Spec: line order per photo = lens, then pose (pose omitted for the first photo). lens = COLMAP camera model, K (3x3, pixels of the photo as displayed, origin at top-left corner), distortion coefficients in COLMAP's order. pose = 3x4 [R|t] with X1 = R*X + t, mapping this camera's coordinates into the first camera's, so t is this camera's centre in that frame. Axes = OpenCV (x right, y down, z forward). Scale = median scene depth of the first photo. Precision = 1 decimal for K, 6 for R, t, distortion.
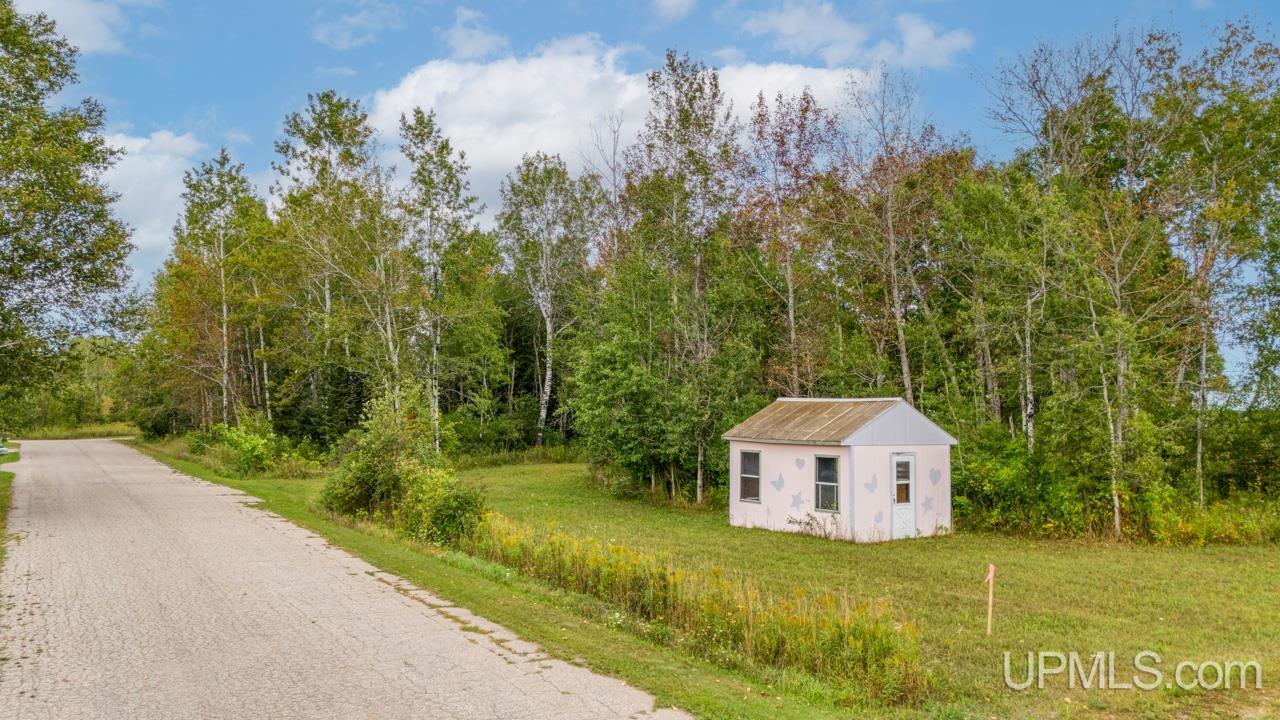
lens RADIAL K [[913.9, 0, 640.0], [0, 913.9, 360.0], [0, 0, 1]] dist [0.002894, 0.002106]
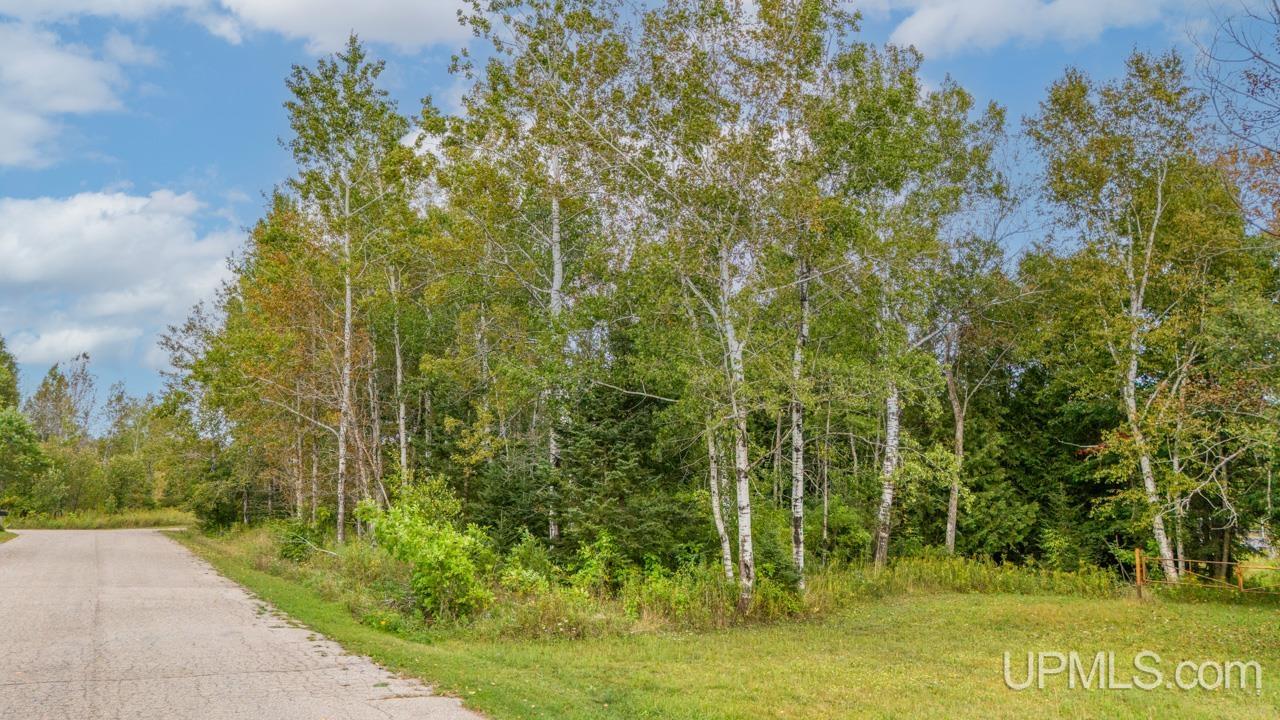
lens RADIAL K [[913.9, 0, 640.0], [0, 913.9, 360.0], [0, 0, 1]] dist [0.002894, 0.002106]
pose [[0.998208, 0.002749, -0.059778, -0.185780], [-0.008972, 0.994527, -0.104090, 0.029986], [0.059165, 0.104440, 0.992770, 0.349600]]
